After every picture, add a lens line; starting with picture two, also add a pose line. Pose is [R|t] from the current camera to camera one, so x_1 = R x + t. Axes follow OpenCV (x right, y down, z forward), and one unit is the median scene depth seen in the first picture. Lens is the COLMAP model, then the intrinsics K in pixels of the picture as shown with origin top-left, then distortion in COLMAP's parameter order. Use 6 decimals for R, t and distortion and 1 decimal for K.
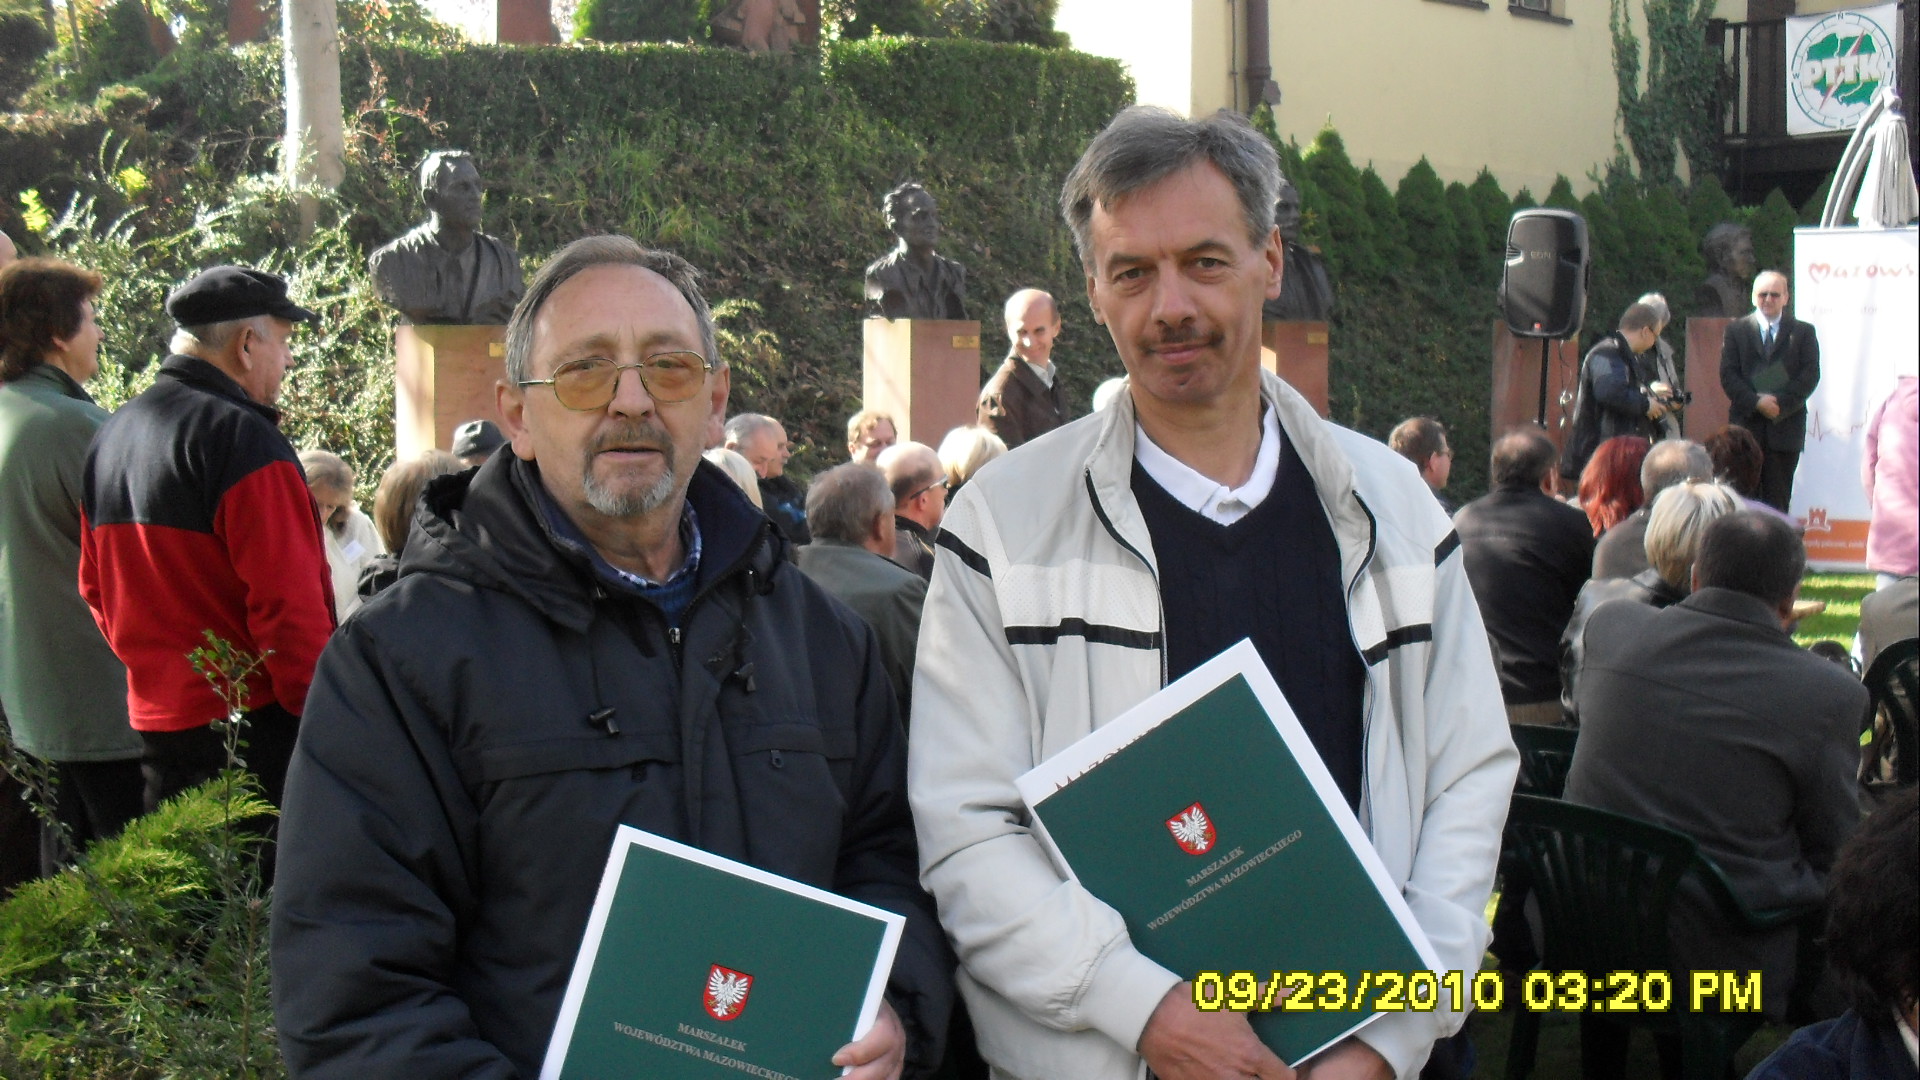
lens RADIAL K [[2206.2, 0, 960.0], [0, 2206.2, 540.0], [0, 0, 1]] dist [-0.232172, 0.348553]
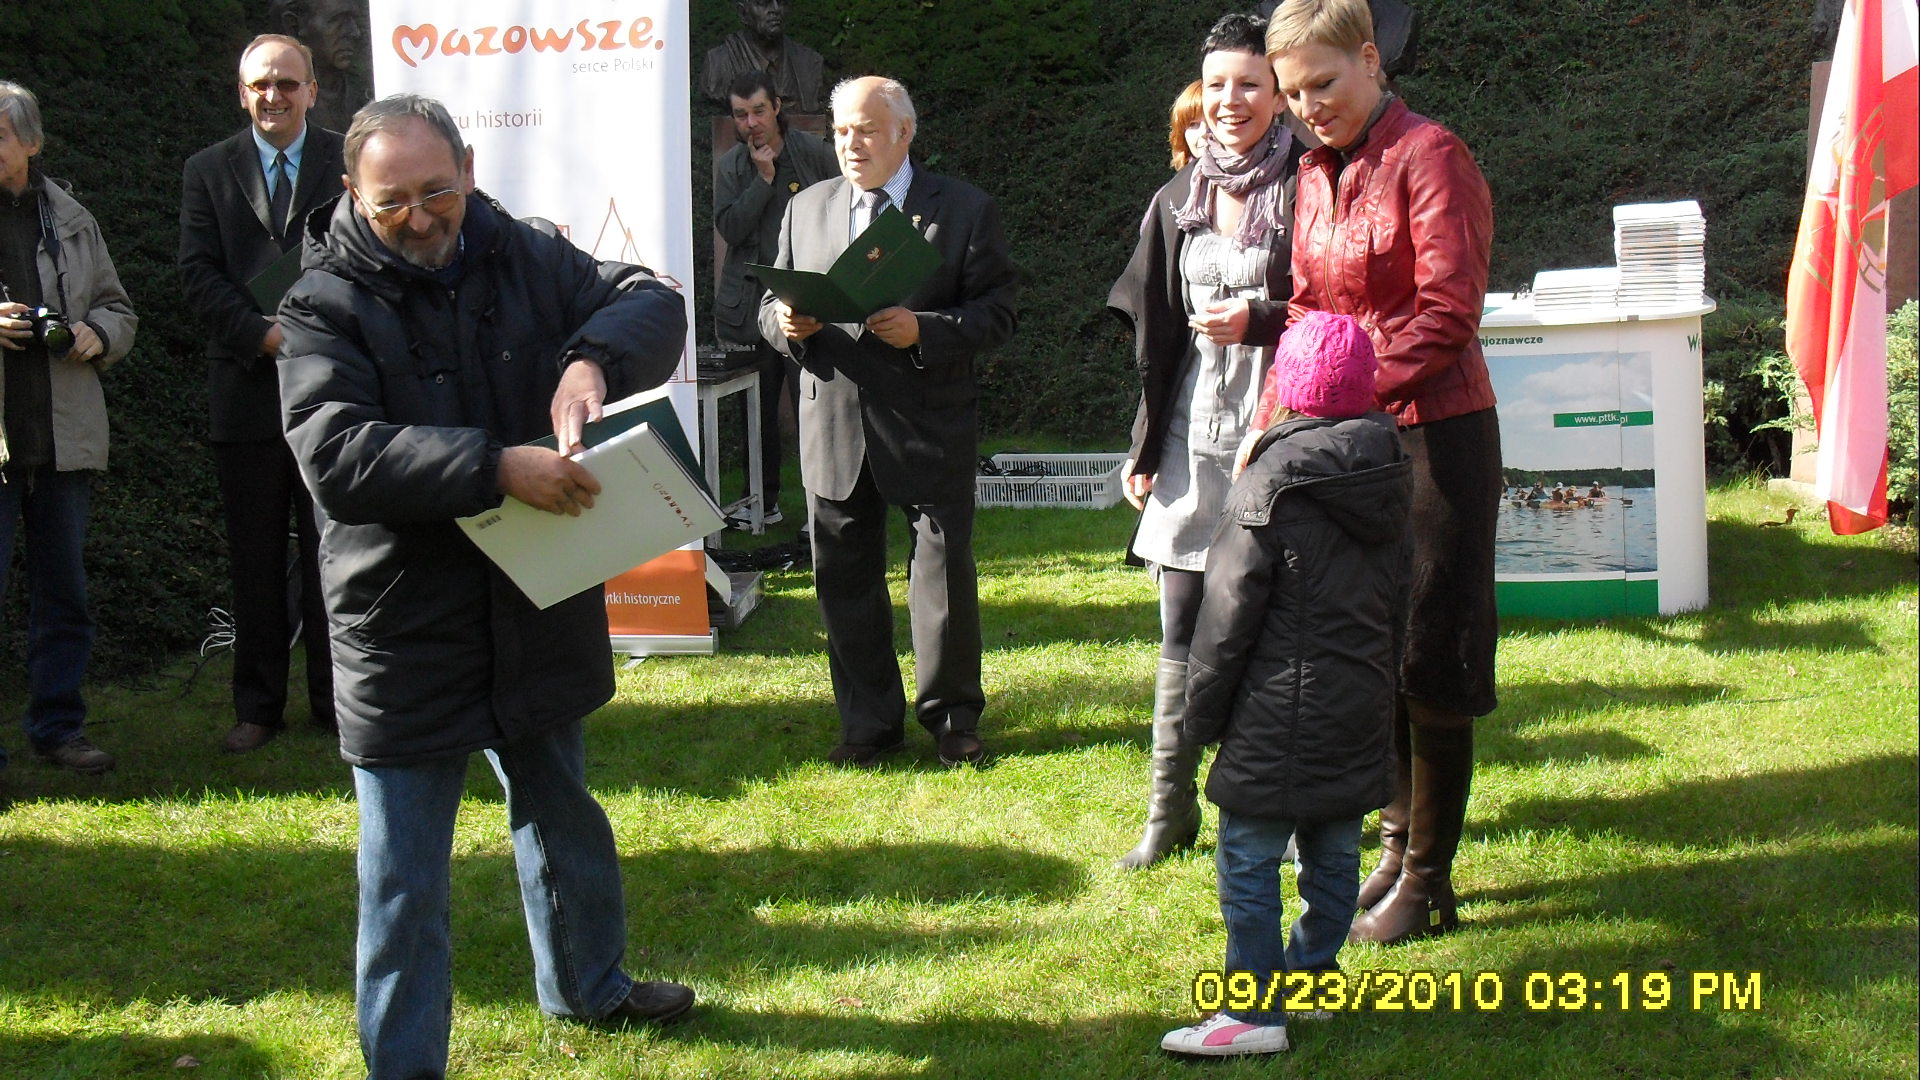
lens RADIAL K [[2206.2, 0, 960.0], [0, 2206.2, 540.0], [0, 0, 1]] dist [-0.232172, 0.348553]
pose [[0.897634, -0.075682, 0.434195, 0.201152], [0.042671, 0.995442, 0.085294, -0.034567], [-0.438671, -0.058035, 0.896772, 0.346758]]
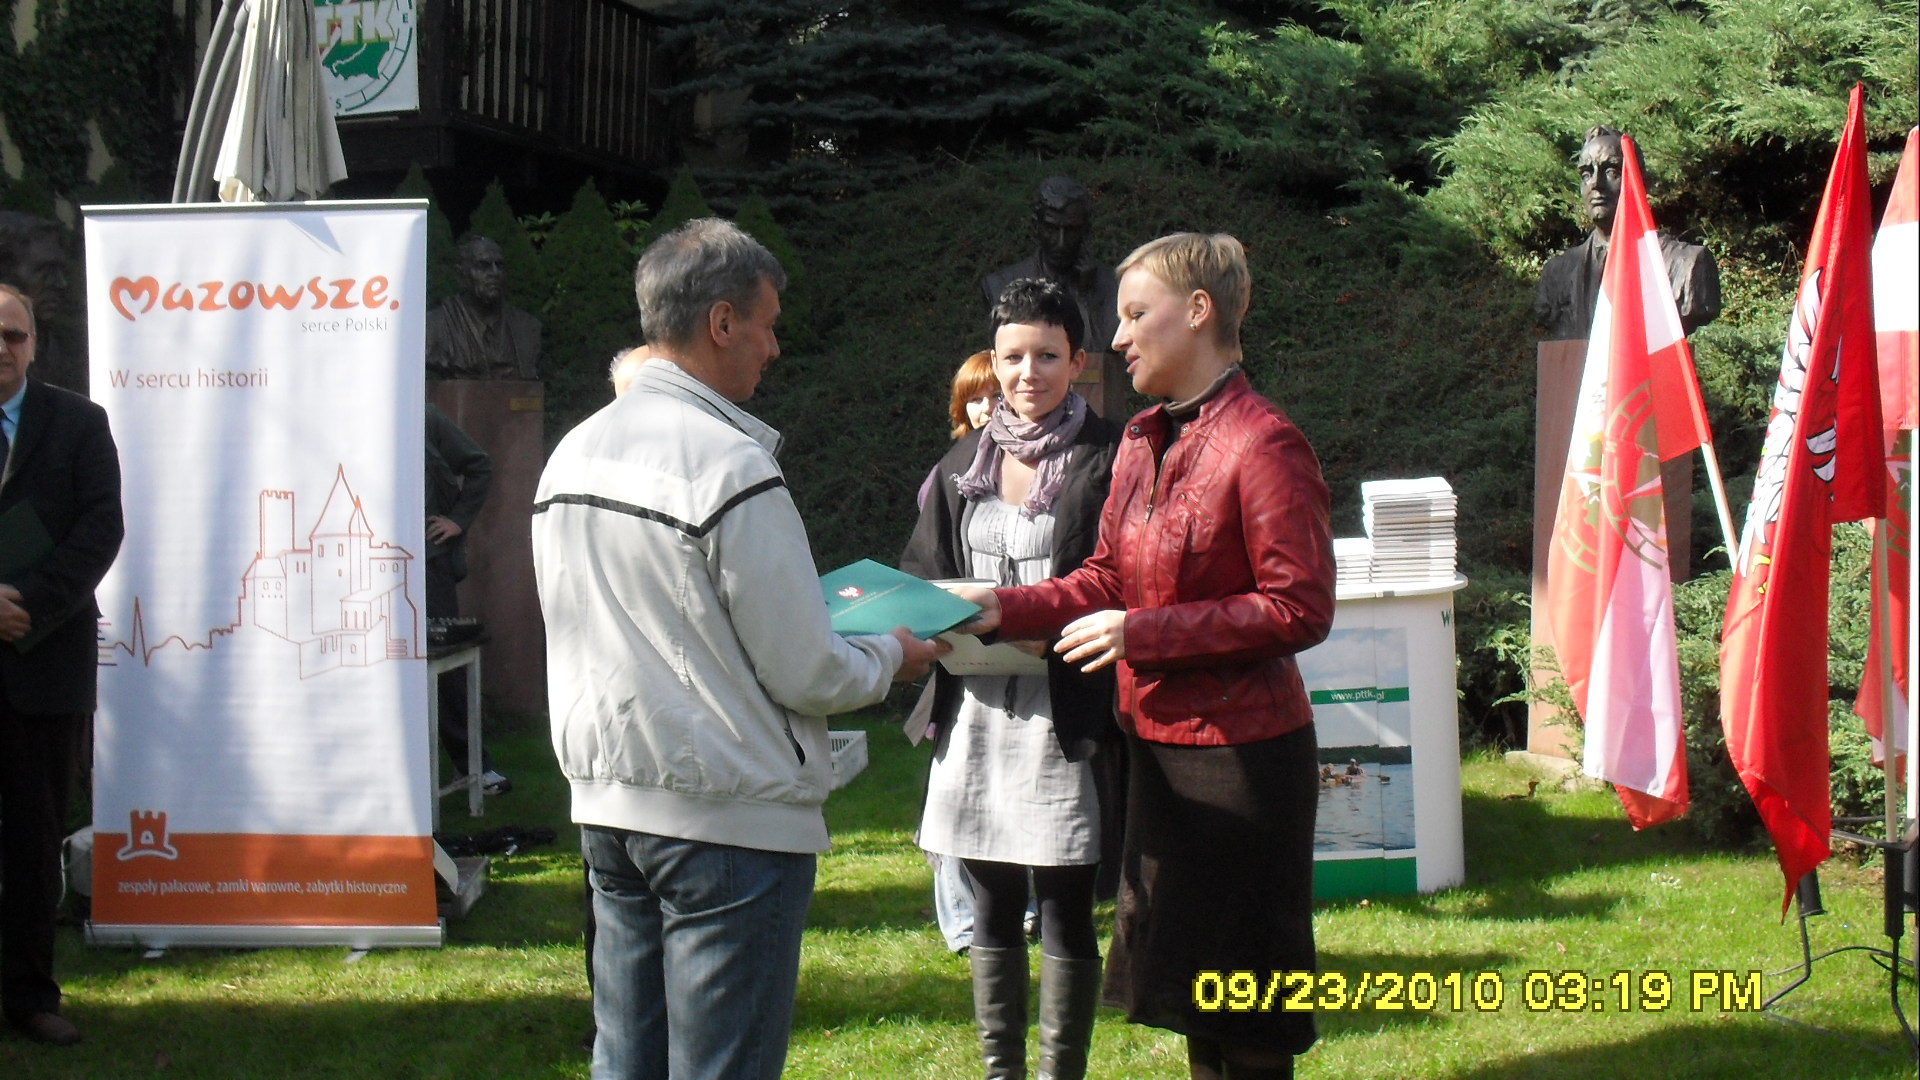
lens RADIAL K [[2206.2, 0, 960.0], [0, 2206.2, 540.0], [0, 0, 1]] dist [-0.232172, 0.348553]
pose [[0.823489, -0.013874, 0.567162, 0.197121], [0.038059, 0.998800, -0.030826, -0.036173], [-0.566054, 0.046970, 0.823029, 0.361660]]
